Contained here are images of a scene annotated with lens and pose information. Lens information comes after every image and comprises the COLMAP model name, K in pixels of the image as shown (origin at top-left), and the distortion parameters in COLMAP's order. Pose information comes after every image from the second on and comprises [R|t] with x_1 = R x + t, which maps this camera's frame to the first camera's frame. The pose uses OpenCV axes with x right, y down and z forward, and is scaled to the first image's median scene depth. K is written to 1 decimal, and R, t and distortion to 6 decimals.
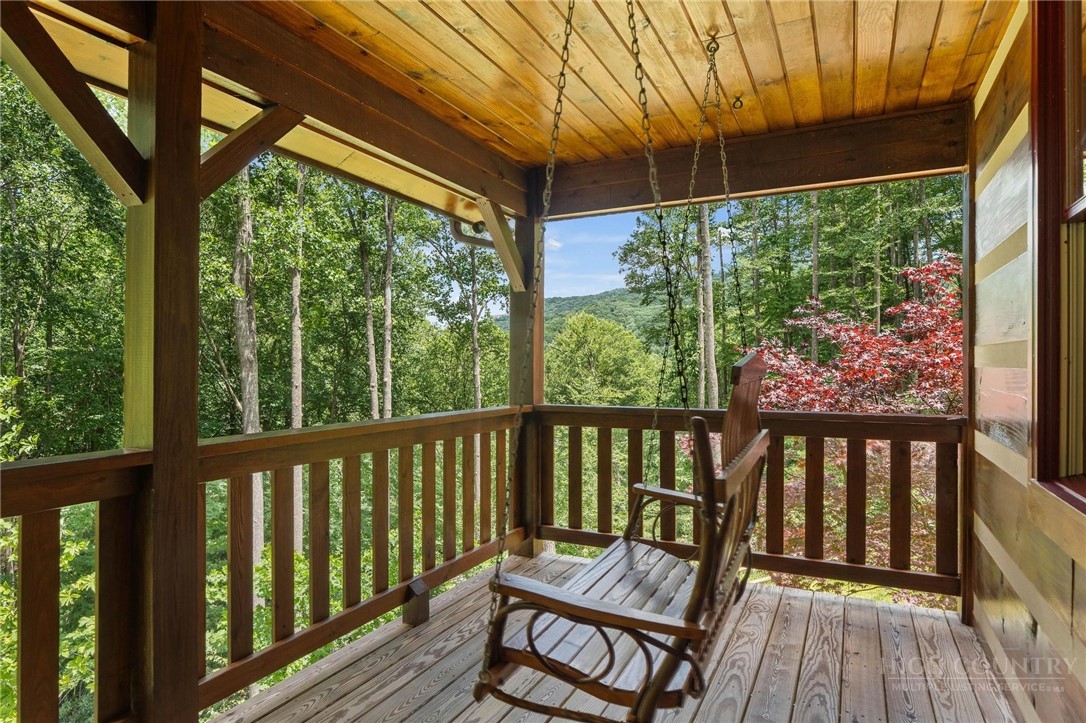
lens RADIAL K [[642.1, 0, 543.0], [0, 642.1, 361.5], [0, 0, 1]] dist [0.000232, 0.000031]
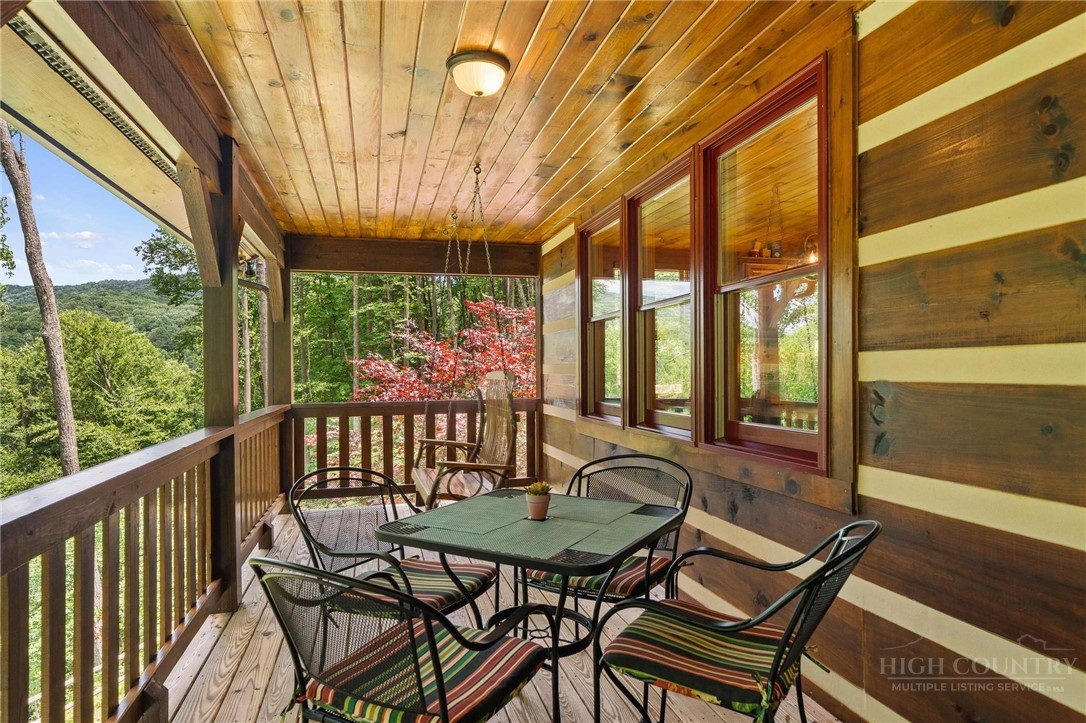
lens RADIAL K [[642.1, 0, 543.0], [0, 642.1, 361.5], [0, 0, 1]] dist [0.000232, 0.000031]
pose [[0.757662, -0.002240, 0.652643, -0.093148], [0.007916, 0.999952, -0.005757, -0.002843], [-0.652599, 0.009529, 0.757644, -0.079510]]
